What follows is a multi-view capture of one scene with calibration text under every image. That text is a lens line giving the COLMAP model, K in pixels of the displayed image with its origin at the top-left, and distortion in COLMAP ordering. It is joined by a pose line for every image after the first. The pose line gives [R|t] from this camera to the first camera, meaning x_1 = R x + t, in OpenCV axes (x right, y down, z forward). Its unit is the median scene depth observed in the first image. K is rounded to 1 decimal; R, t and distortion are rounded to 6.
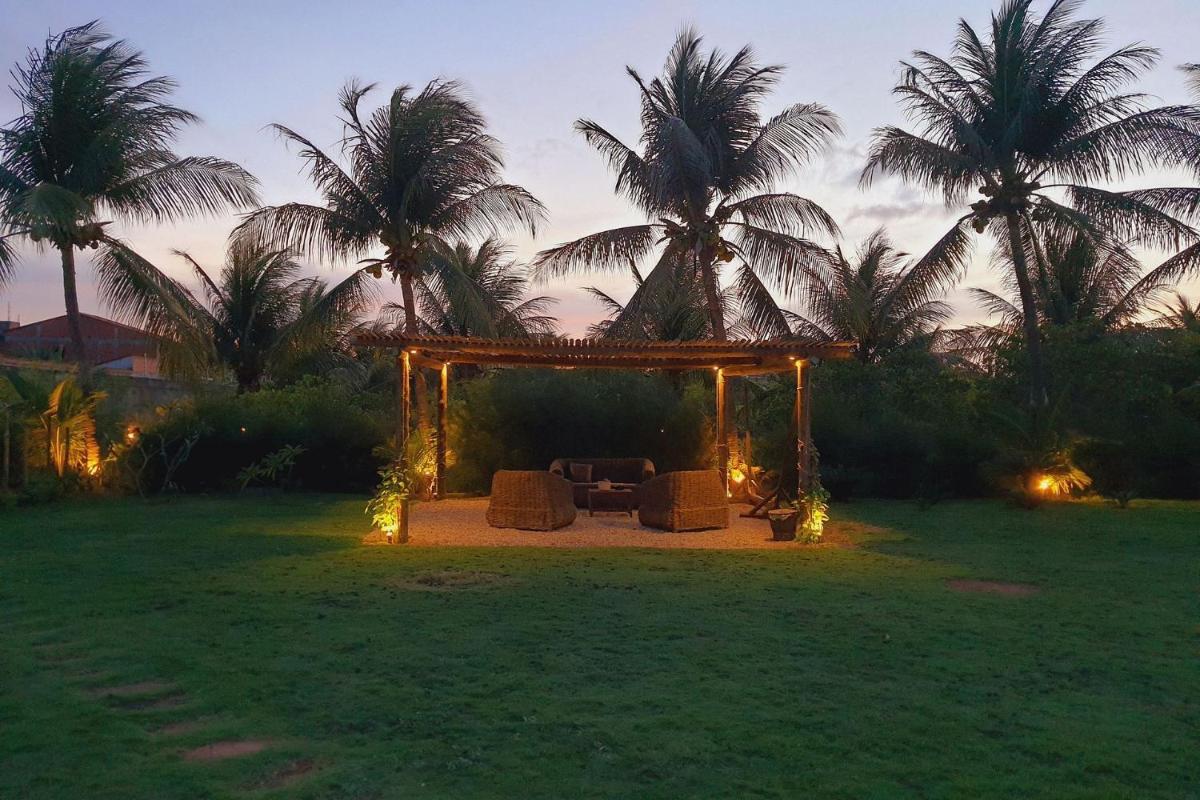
lens RADIAL K [[937.1, 0, 593.0], [0, 937.1, 411.0], [0, 0, 1]] dist [0.088593, -0.166185]
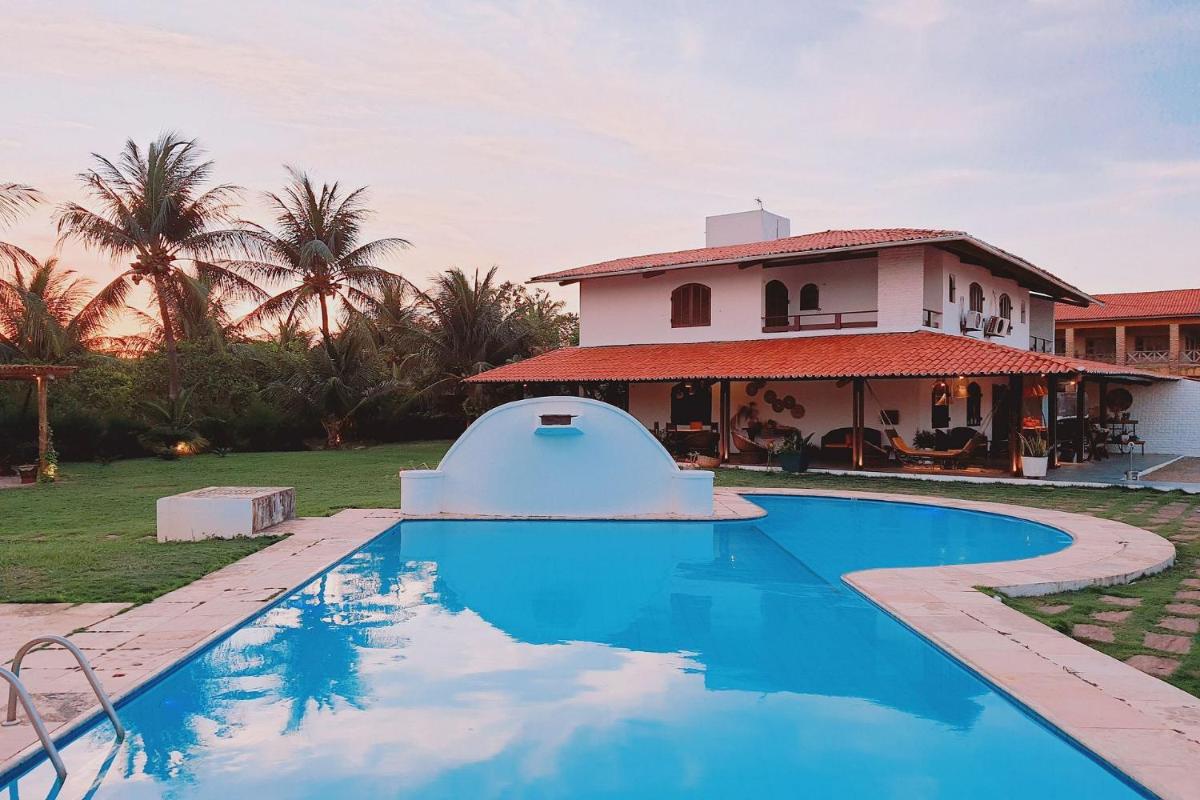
lens RADIAL K [[937.1, 0, 593.0], [0, 937.1, 411.0], [0, 0, 1]] dist [0.088593, -0.166185]
pose [[0.654260, -0.012305, 0.756170, -0.272270], [-0.006253, 0.999745, 0.021679, -0.022711], [-0.756244, -0.018912, 0.654016, -0.565216]]
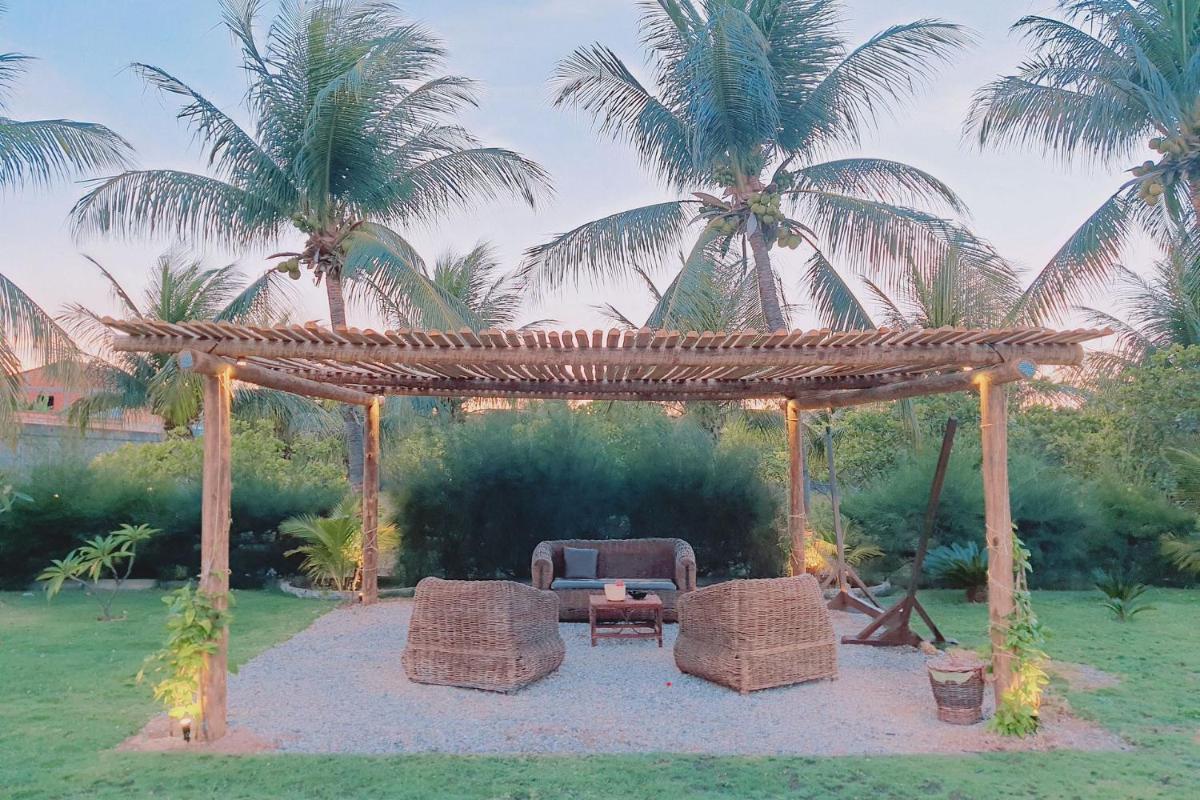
lens RADIAL K [[937.1, 0, 593.0], [0, 937.1, 411.0], [0, 0, 1]] dist [0.088593, -0.166185]
pose [[0.999698, -0.010647, -0.022153, 0.009893], [0.009545, 0.998740, -0.049277, -0.005600], [0.022650, 0.049051, 0.998539, 0.304580]]
